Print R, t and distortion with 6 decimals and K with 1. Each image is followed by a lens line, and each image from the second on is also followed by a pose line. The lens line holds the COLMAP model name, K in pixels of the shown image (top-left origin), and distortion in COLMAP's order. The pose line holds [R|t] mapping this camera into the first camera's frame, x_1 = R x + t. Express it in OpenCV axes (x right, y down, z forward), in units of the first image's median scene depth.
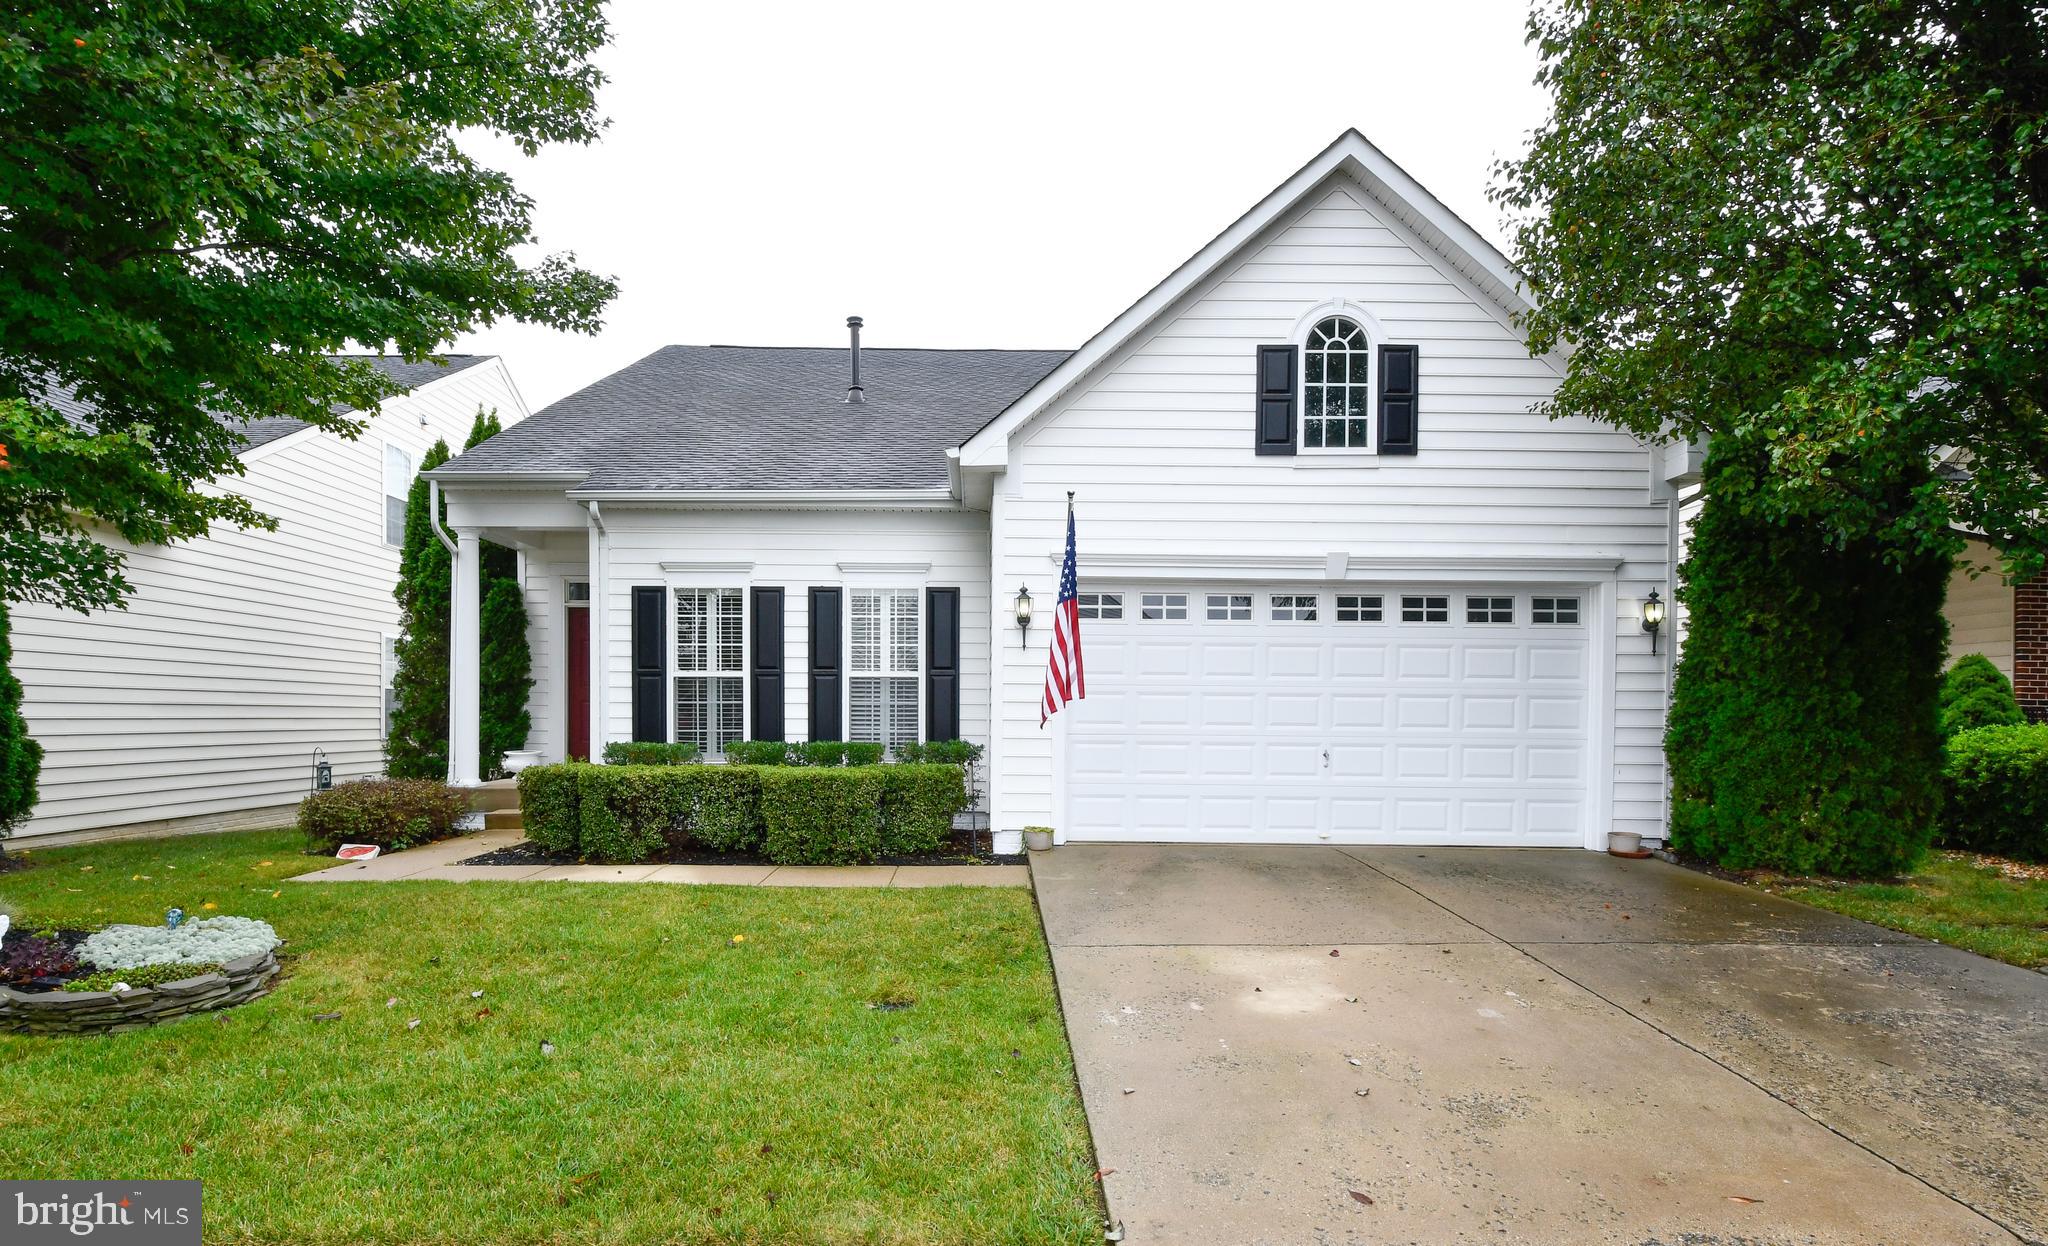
lens RADIAL K [[1075.2, 0, 1022.9], [0, 1075.2, 703.2], [0, 0, 1]] dist [0.000435, -0.040446]
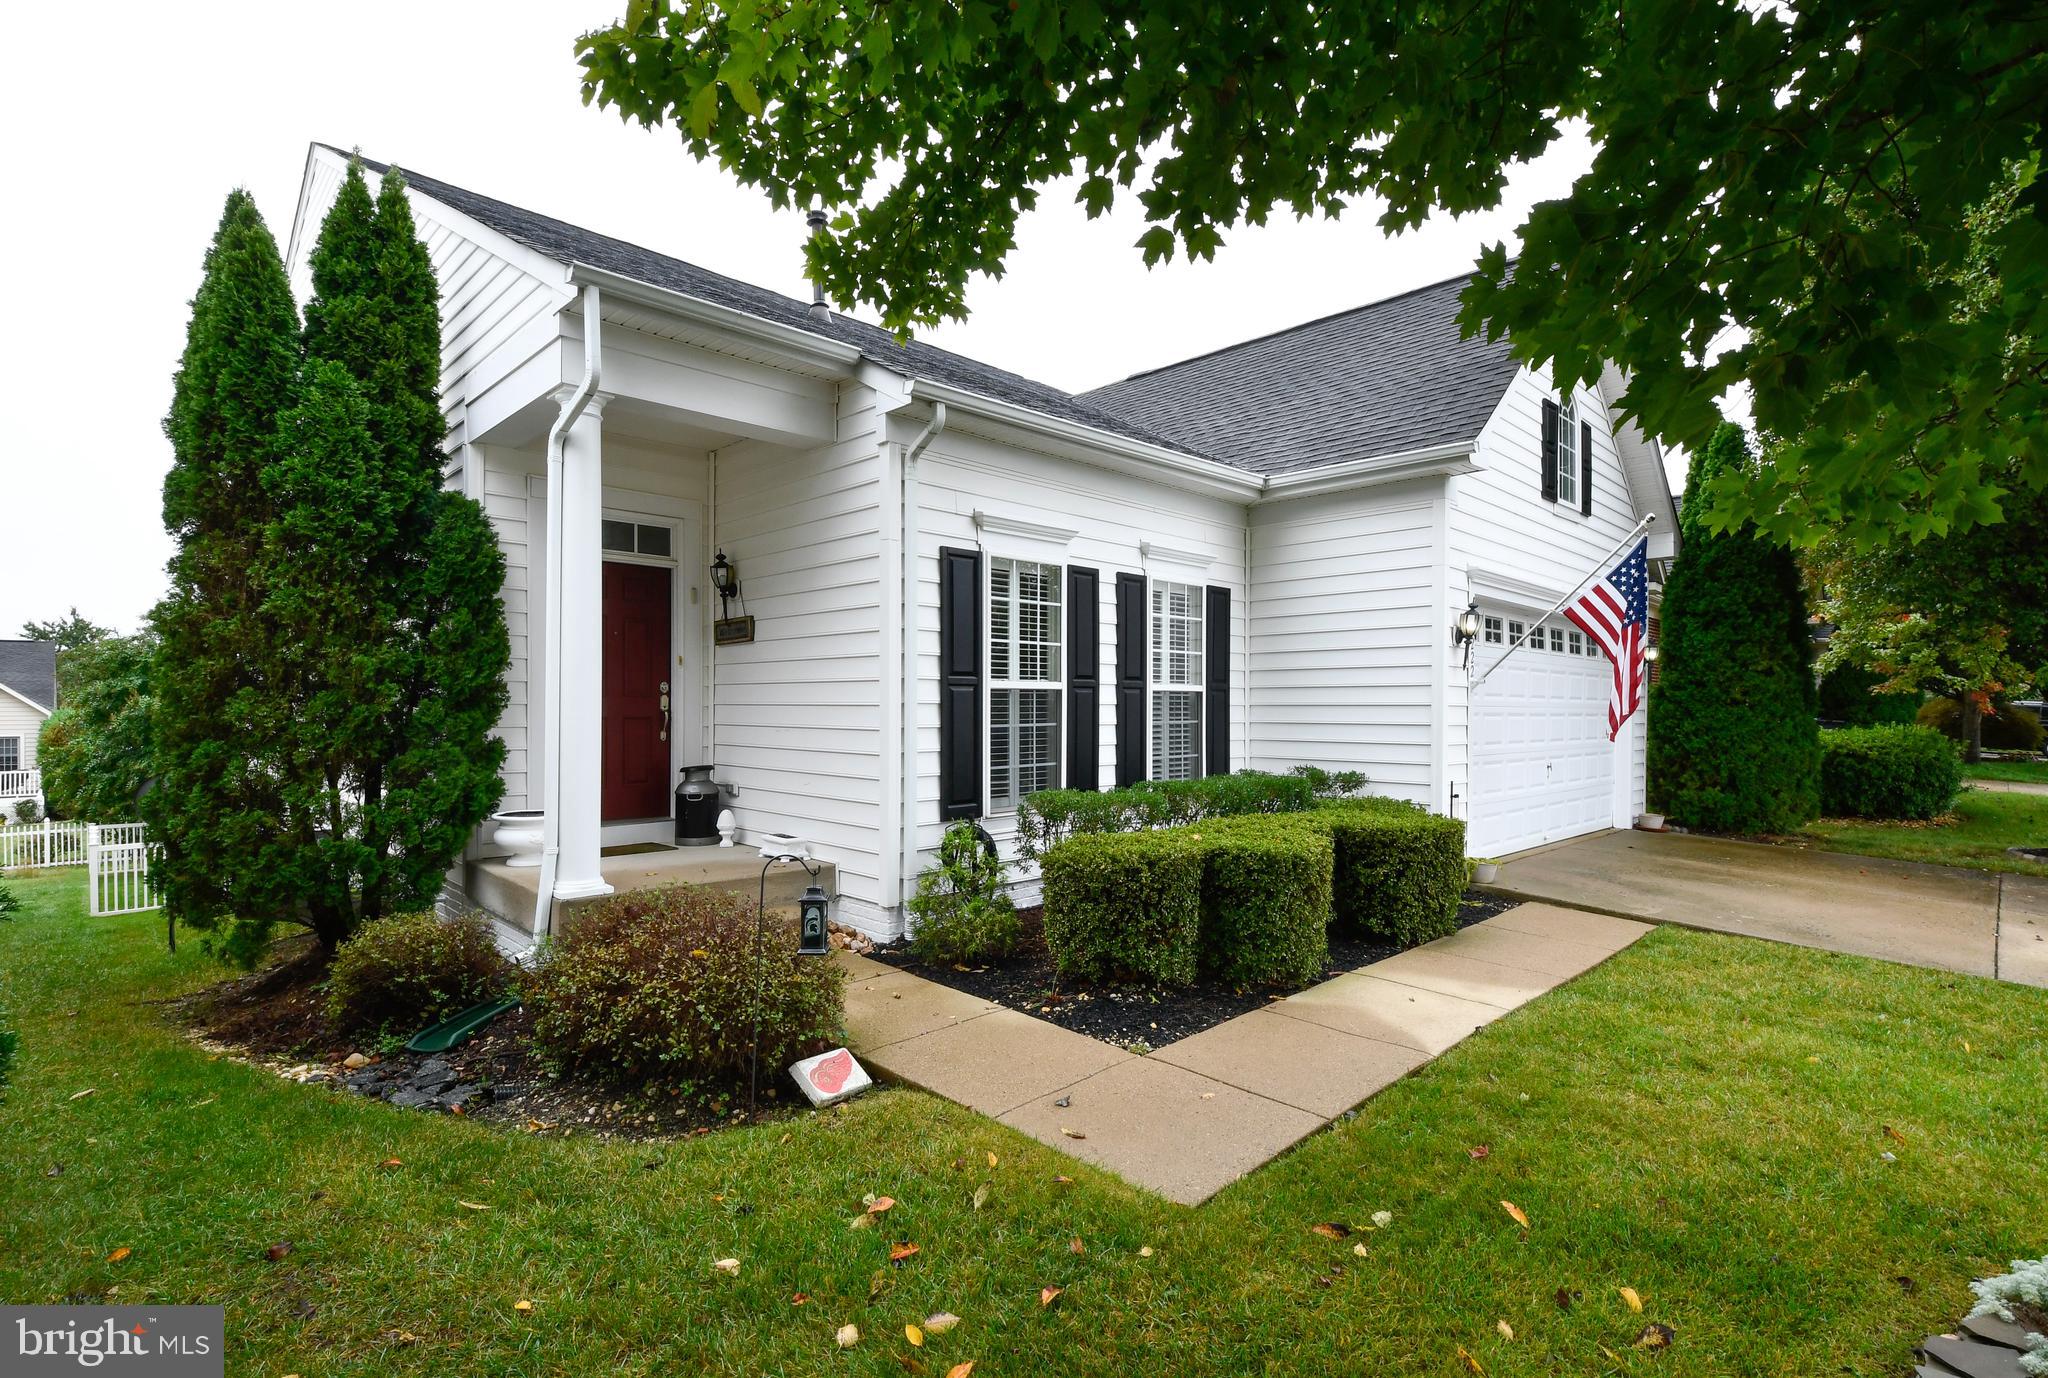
lens RADIAL K [[972.4, 0, 1024.0], [0, 972.4, 689.0], [0, 0, 1]] dist [-0.016187, -0.000458]
pose [[0.732395, 0.009180, 0.680818, -0.717564], [-0.007157, 0.999958, -0.005784, -0.020805], [-0.680842, -0.000636, 0.732430, 0.539475]]
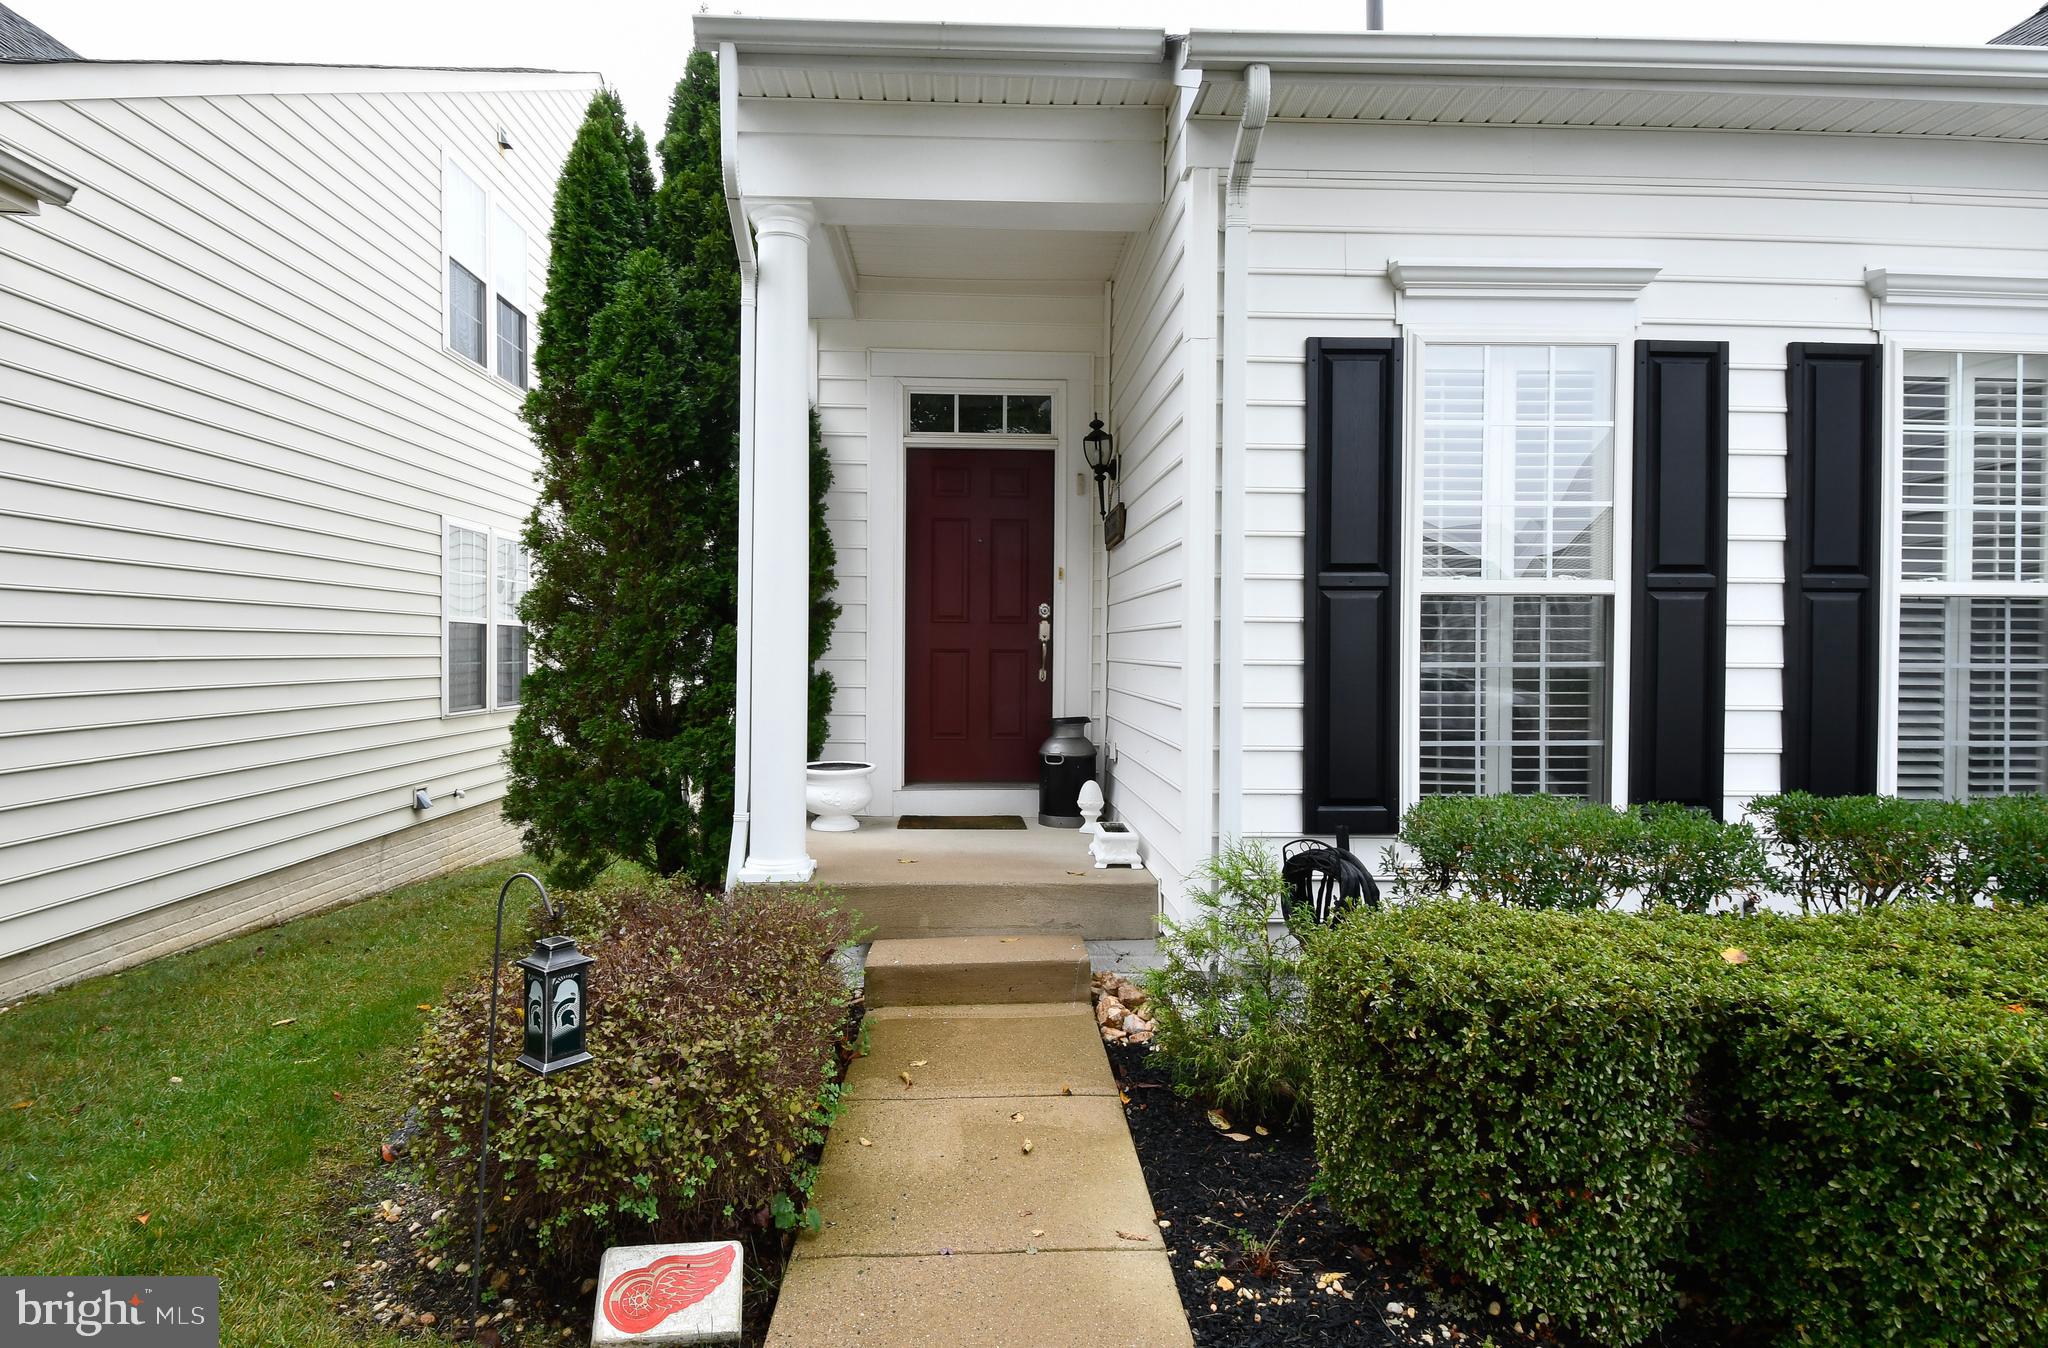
lens RADIAL K [[1121.0, 0, 1014.4], [0, 1121.0, 650.8], [0, 0, 1]] dist [0.042160, -0.042709]
pose [[0.999913, 0.000279, 0.013180, -0.462975], [-0.000467, 0.999898, 0.014286, -0.010981], [-0.013174, -0.014291, 0.999811, 0.623917]]
